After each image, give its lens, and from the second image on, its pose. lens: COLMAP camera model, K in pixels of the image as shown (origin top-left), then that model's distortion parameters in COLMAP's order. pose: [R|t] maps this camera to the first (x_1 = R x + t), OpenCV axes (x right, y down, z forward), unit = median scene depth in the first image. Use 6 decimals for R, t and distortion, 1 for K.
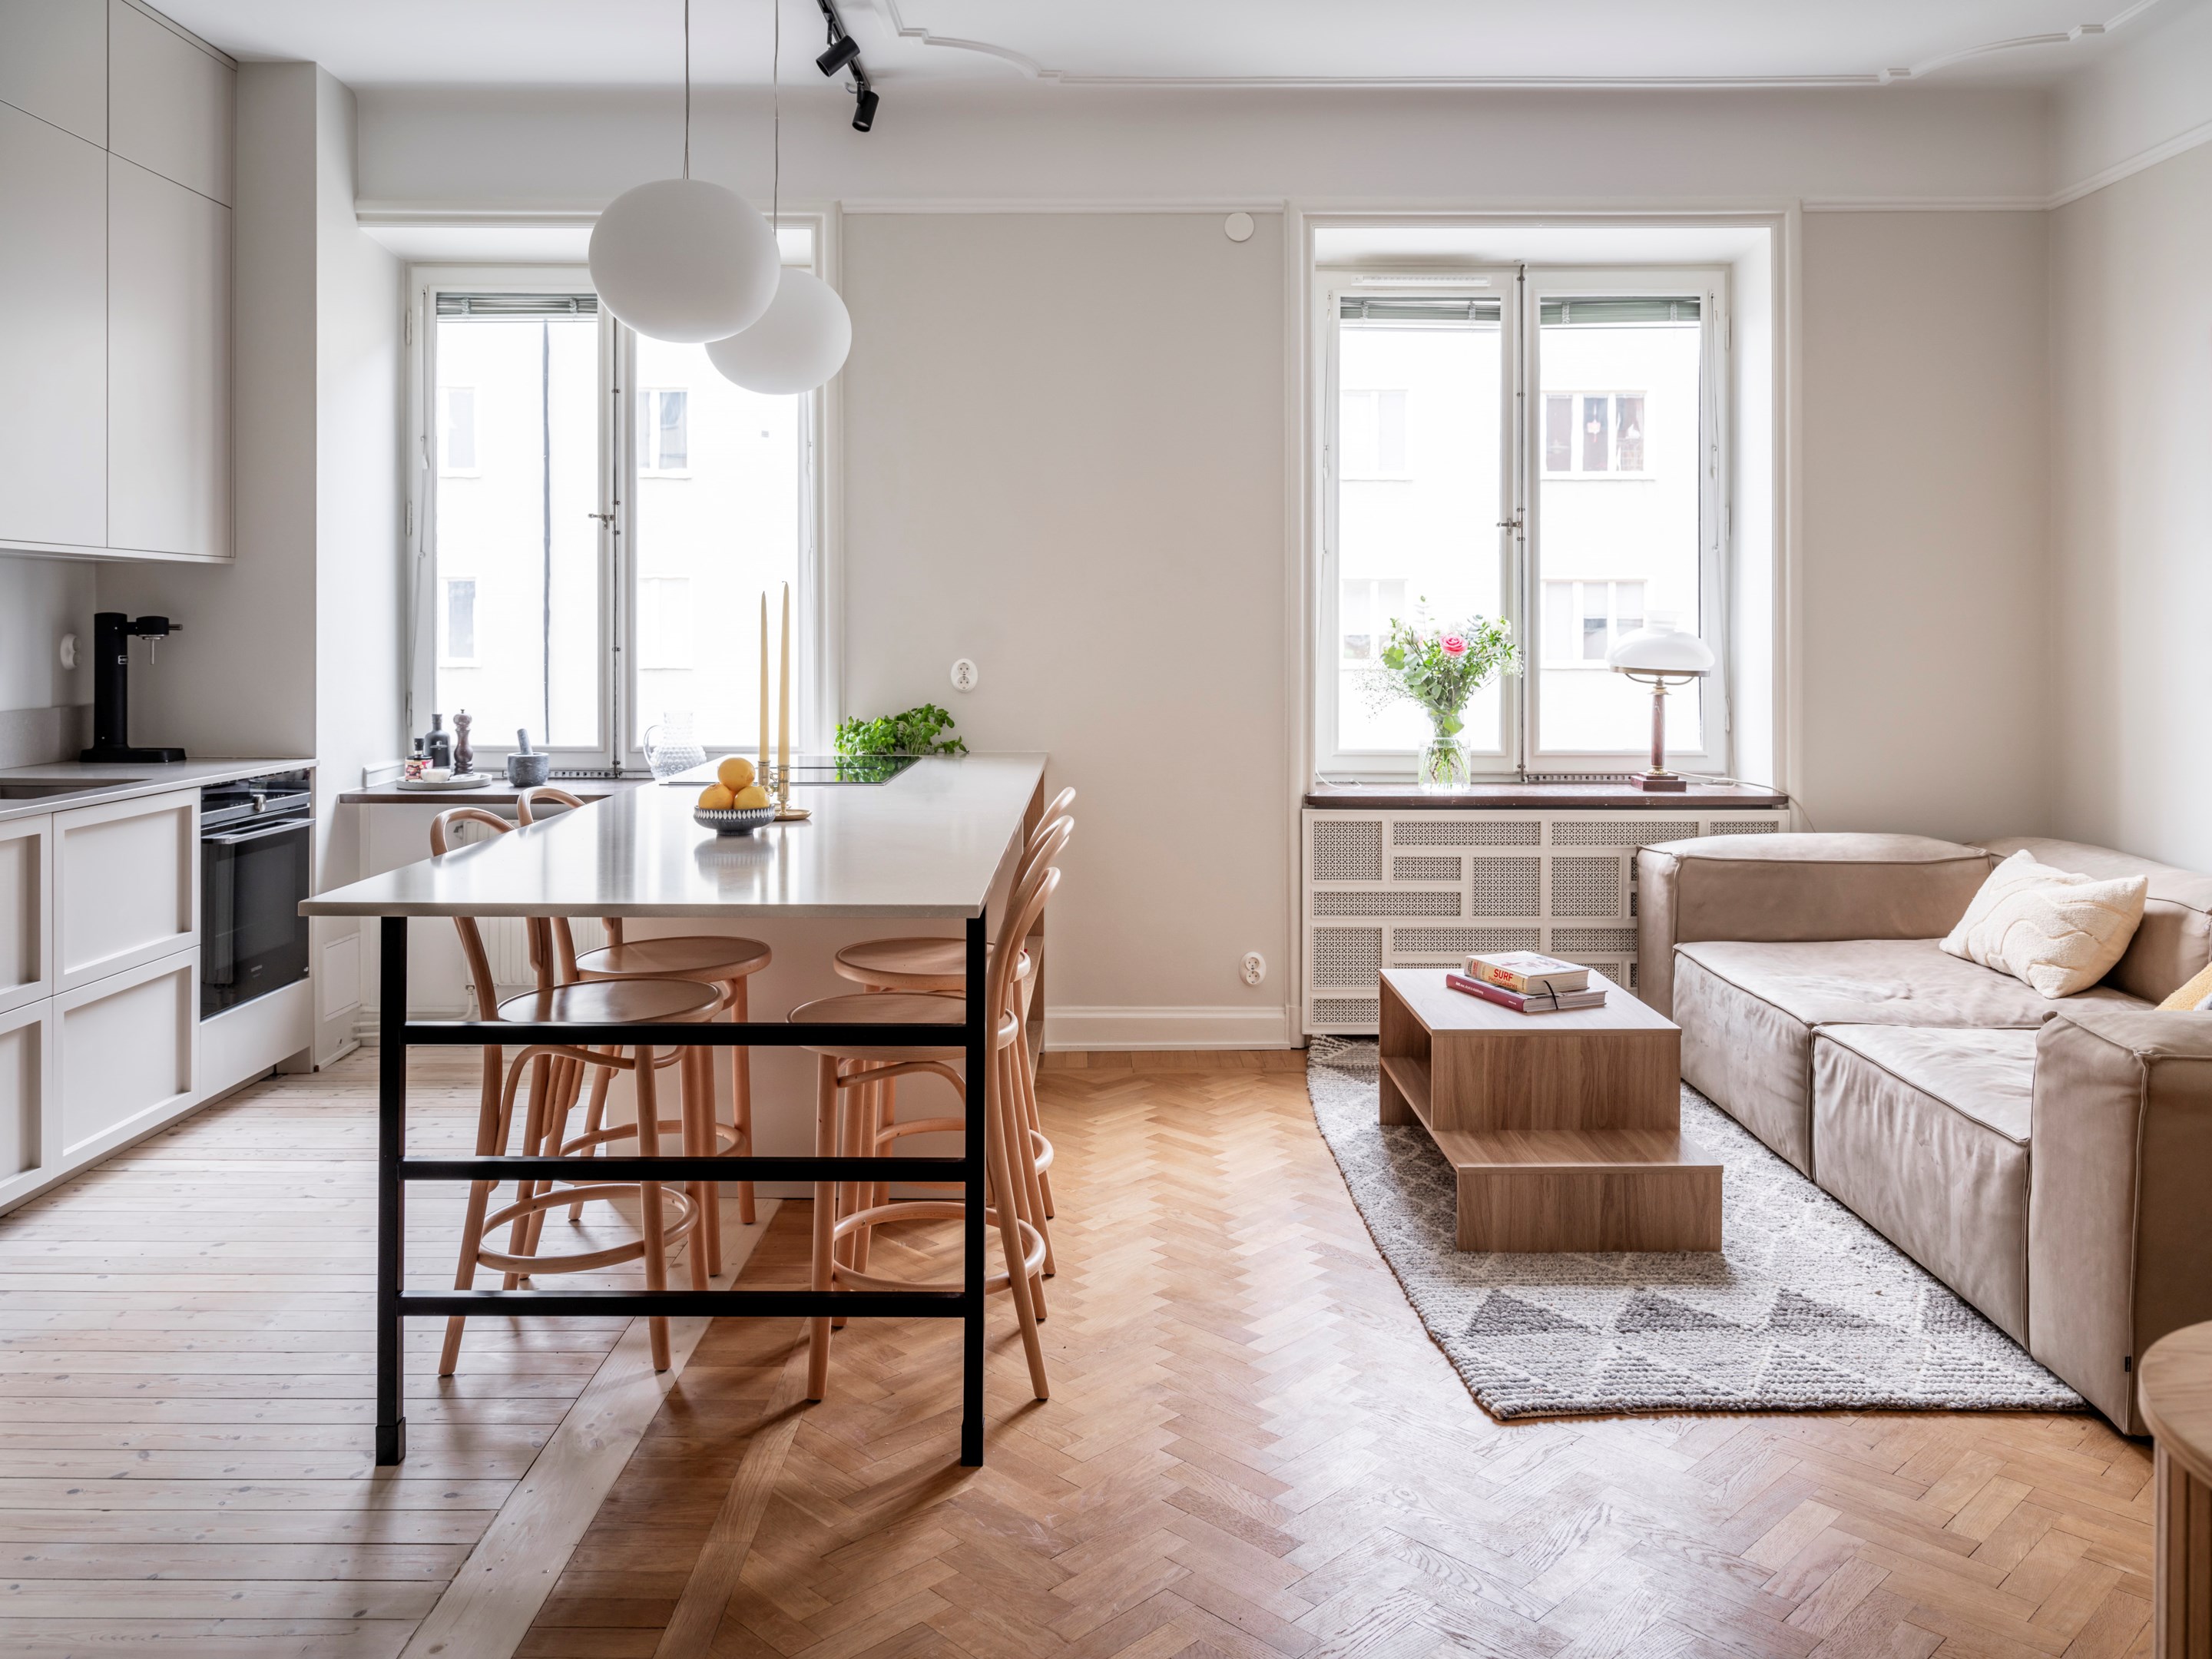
lens RADIAL K [[1699.3, 0, 1128.9], [0, 1699.3, 633.5], [0, 0, 1]] dist [0.000233, -0.000090]
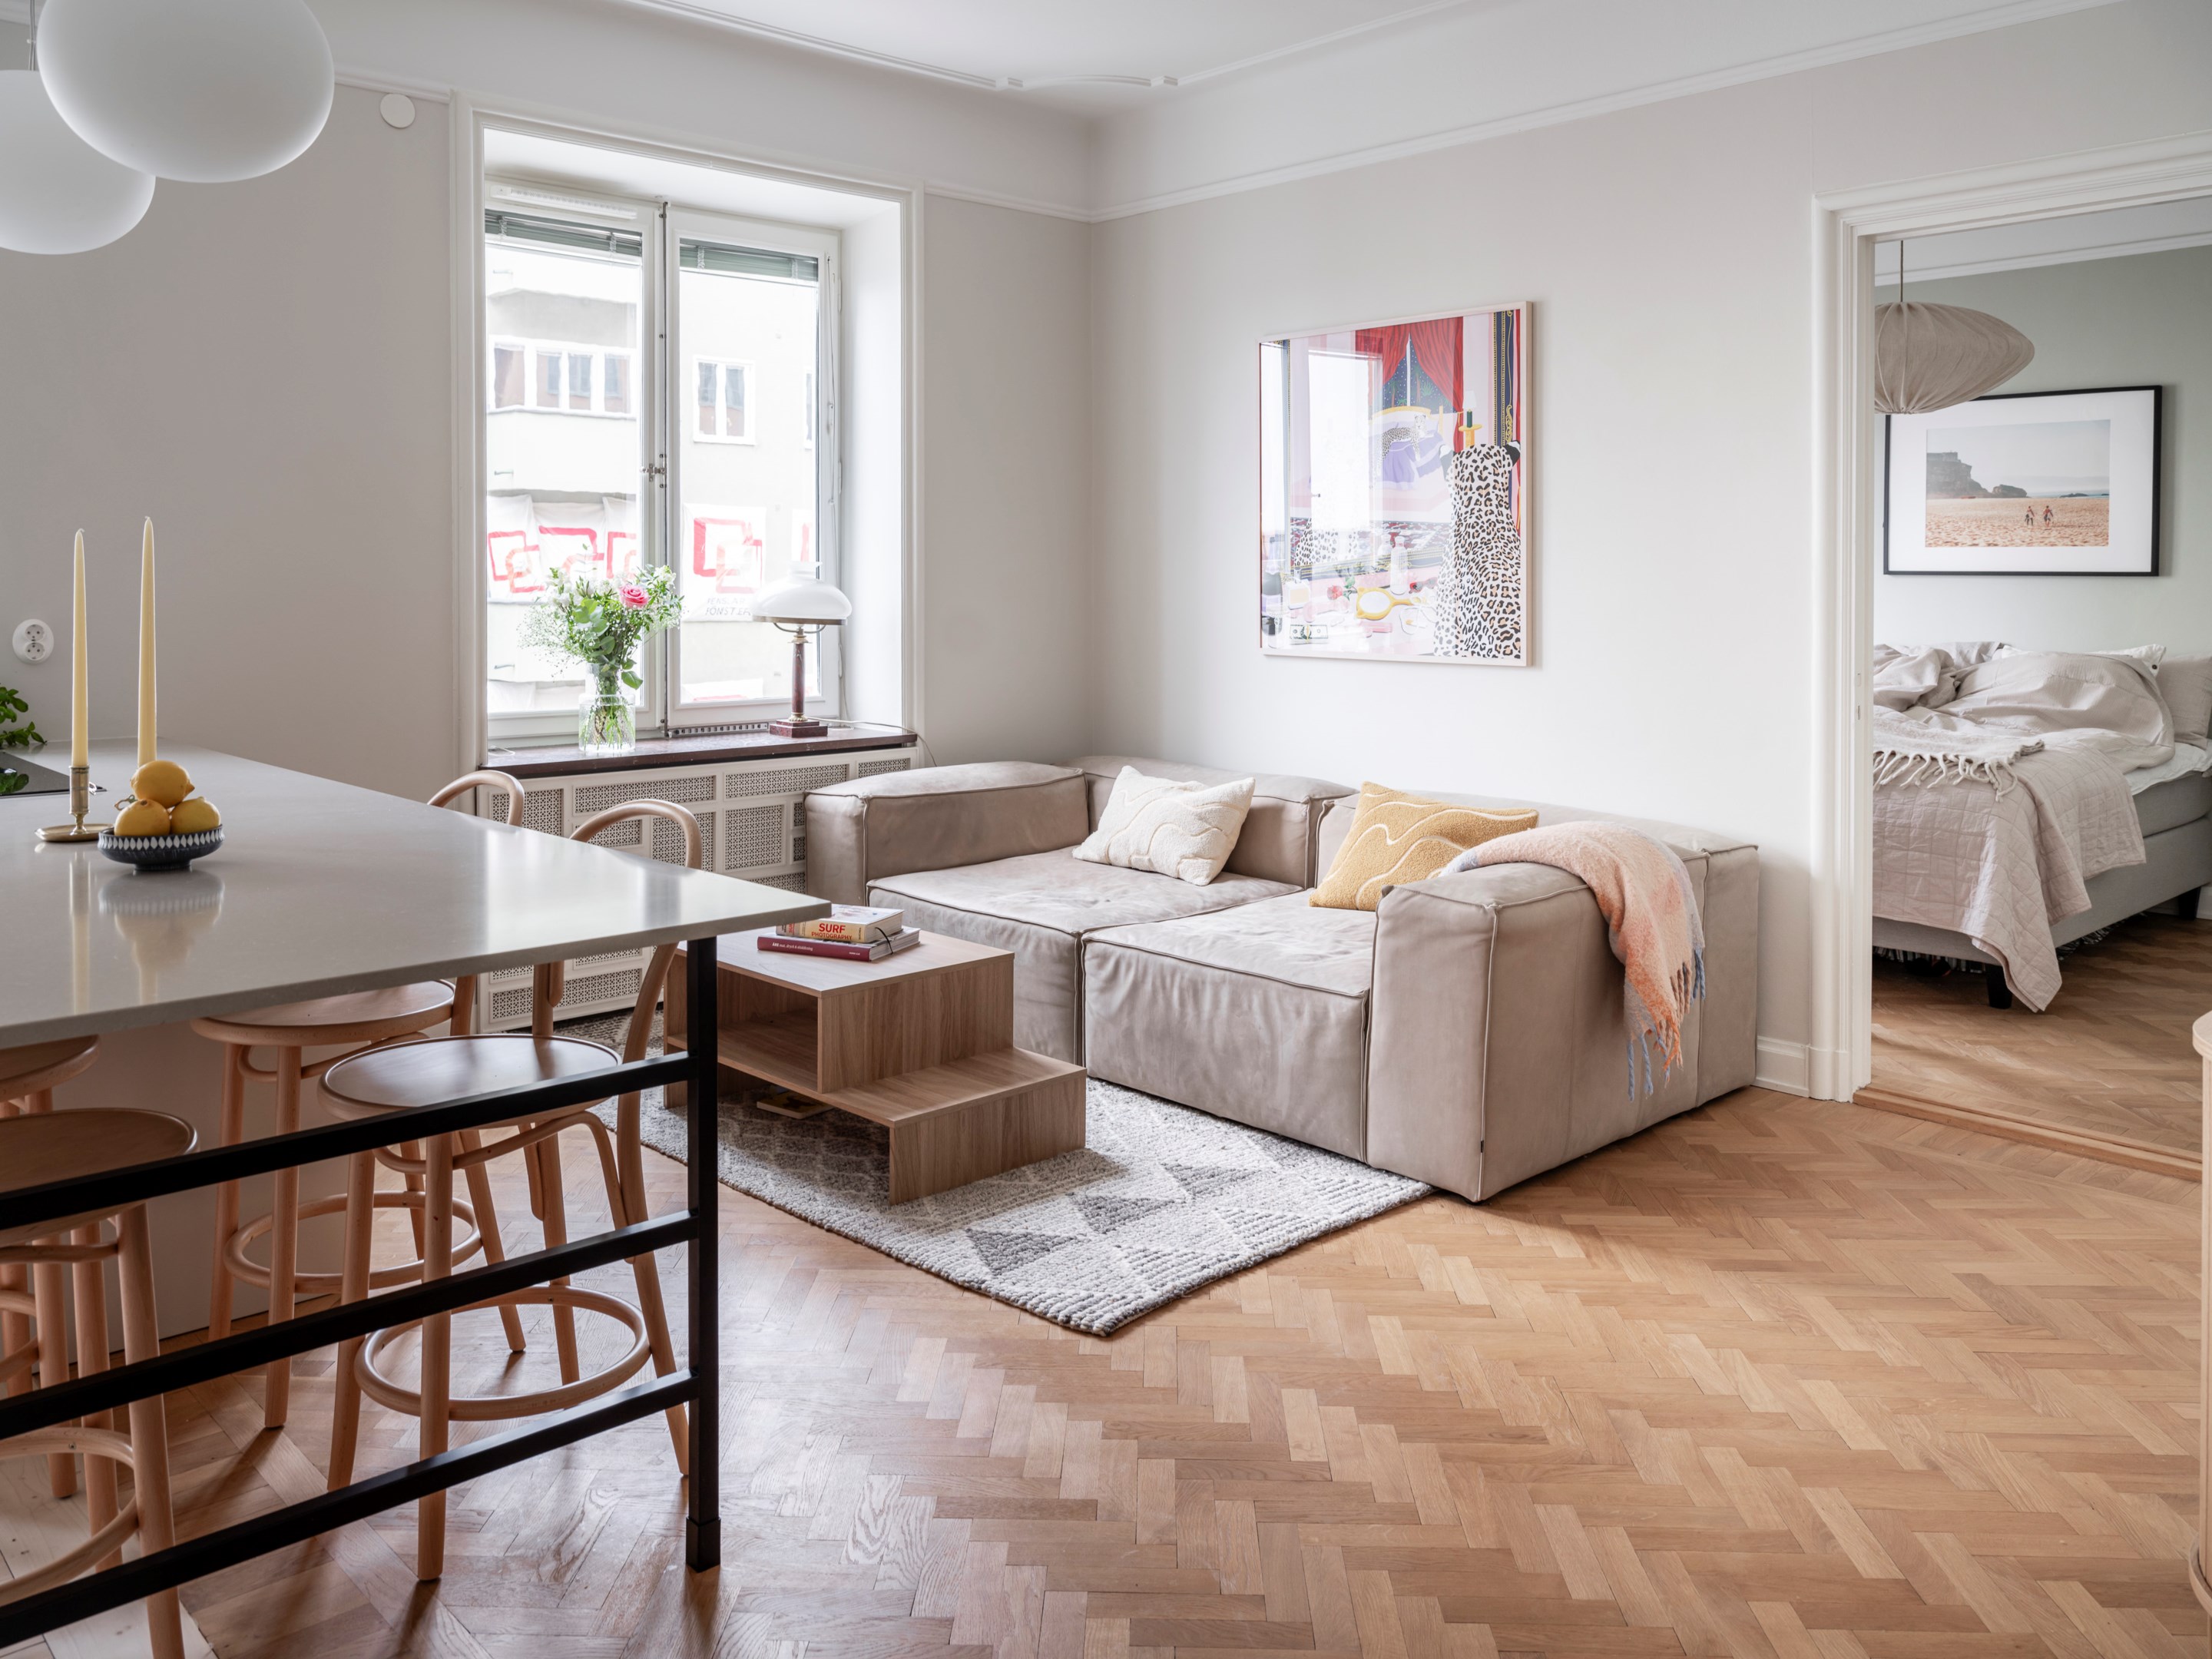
lens RADIAL K [[1710.3, 0, 1103.0], [0, 1710.3, 603.1], [0, 0, 1]] dist [-0.002540, -0.005640]
pose [[0.736104, -0.010166, 0.676792, -0.285718], [0.001423, 0.999908, 0.013472, -0.002056], [-0.676866, -0.008954, 0.736051, 0.133686]]
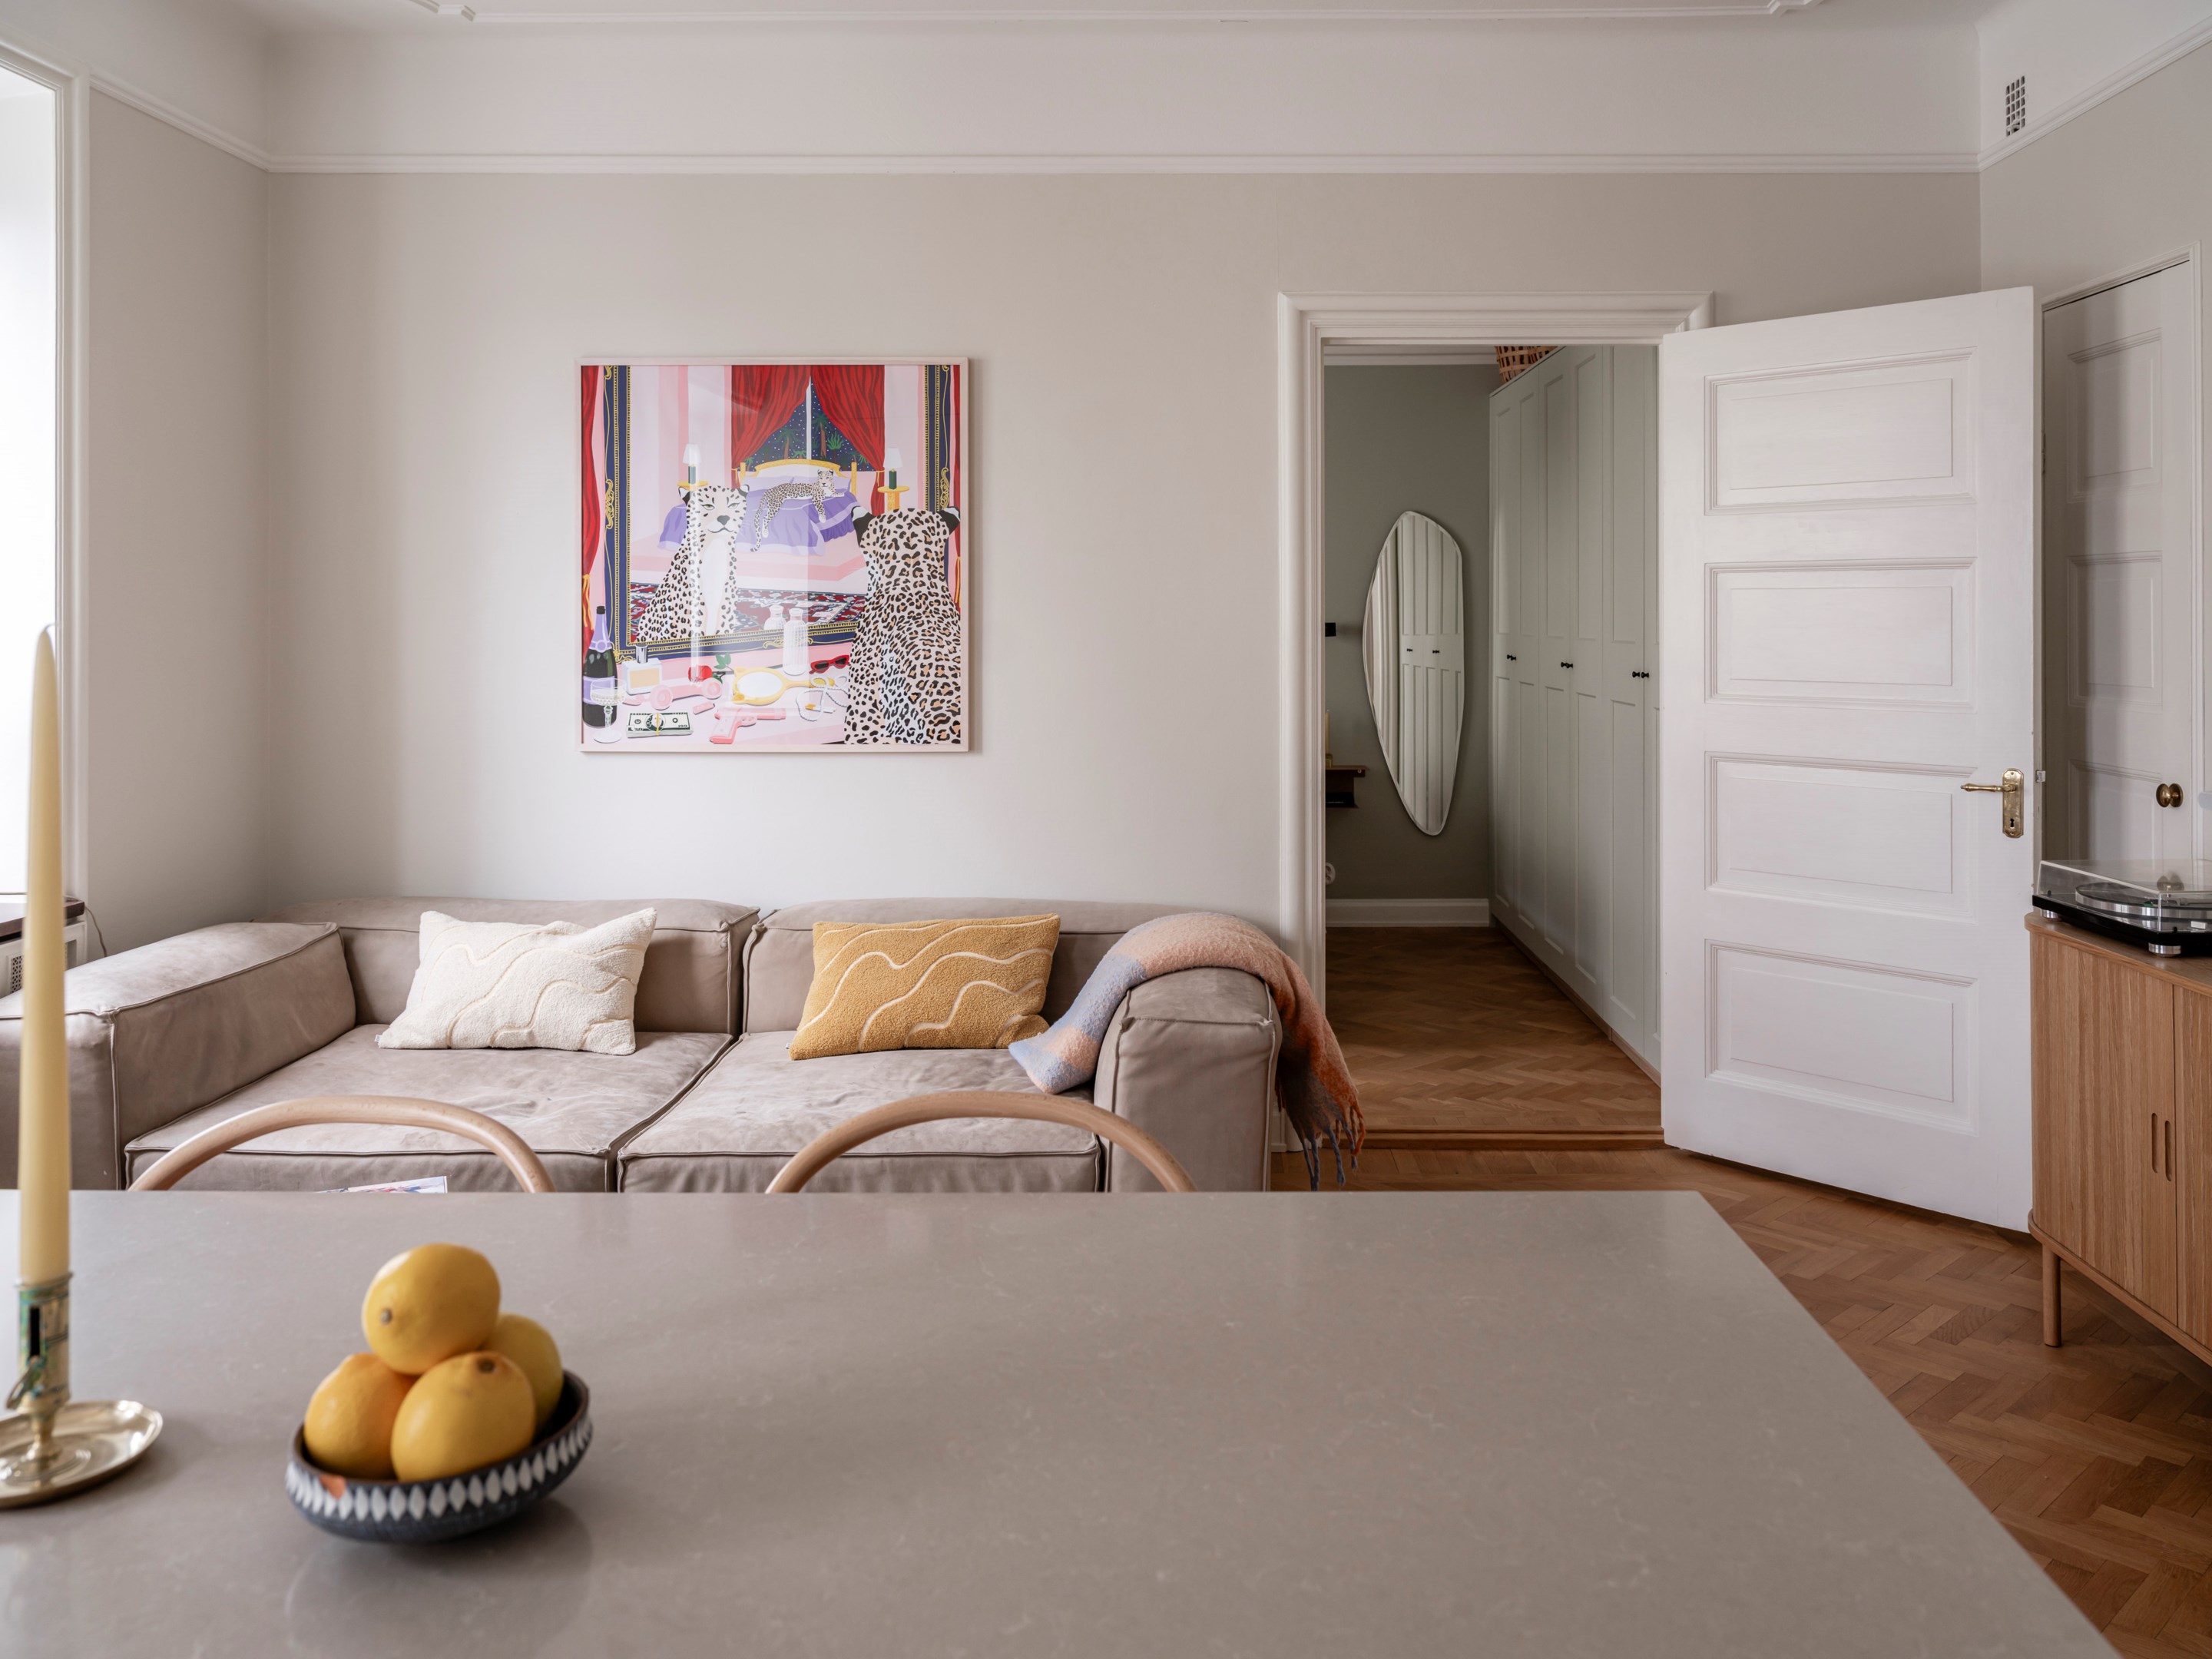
lens RADIAL K [[1707.7, 0, 1168.9], [0, 1707.7, 615.8], [0, 0, 1]] dist [-0.000994, 0.000958]
pose [[0.018787, 0.002913, 0.999819, -0.349128], [0.004050, 0.999987, -0.002990, -0.021960], [-0.999815, 0.004106, 0.018775, 0.587350]]
